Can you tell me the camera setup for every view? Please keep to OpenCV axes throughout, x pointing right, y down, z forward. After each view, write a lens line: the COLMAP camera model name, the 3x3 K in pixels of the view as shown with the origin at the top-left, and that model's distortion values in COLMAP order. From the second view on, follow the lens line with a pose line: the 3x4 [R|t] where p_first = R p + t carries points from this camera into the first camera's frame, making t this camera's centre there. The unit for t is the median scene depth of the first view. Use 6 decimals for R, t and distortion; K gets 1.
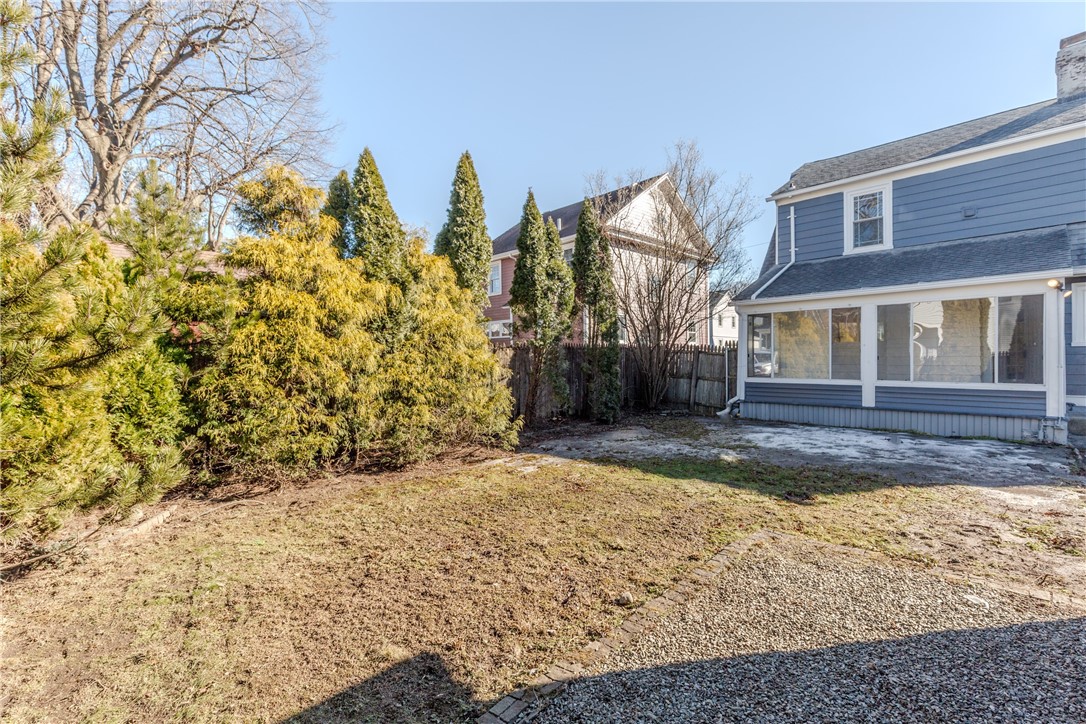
lens RADIAL K [[488.0, 0, 551.4], [0, 488.0, 356.9], [0, 0, 1]] dist [0.001321, 0.000016]
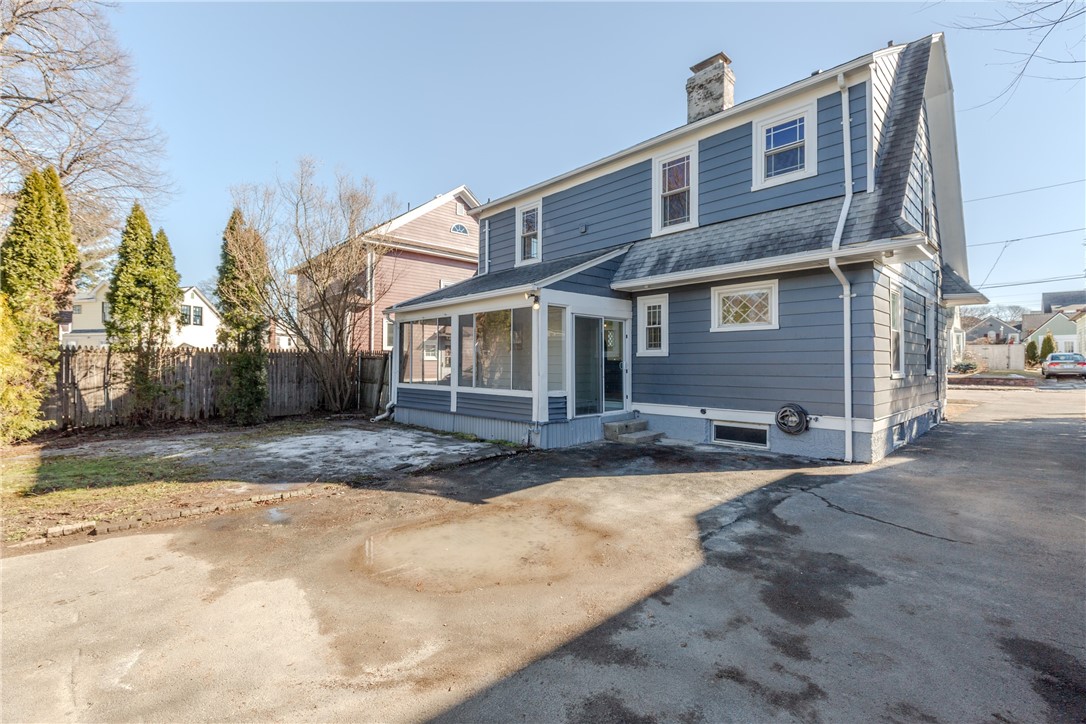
lens RADIAL K [[488.0, 0, 551.4], [0, 488.0, 356.9], [0, 0, 1]] dist [0.001321, 0.000016]
pose [[0.999898, 0.013228, 0.005308, 0.724577], [-0.013141, 0.999783, -0.016164, -0.001029], [-0.005521, 0.016093, 0.999855, -0.043474]]
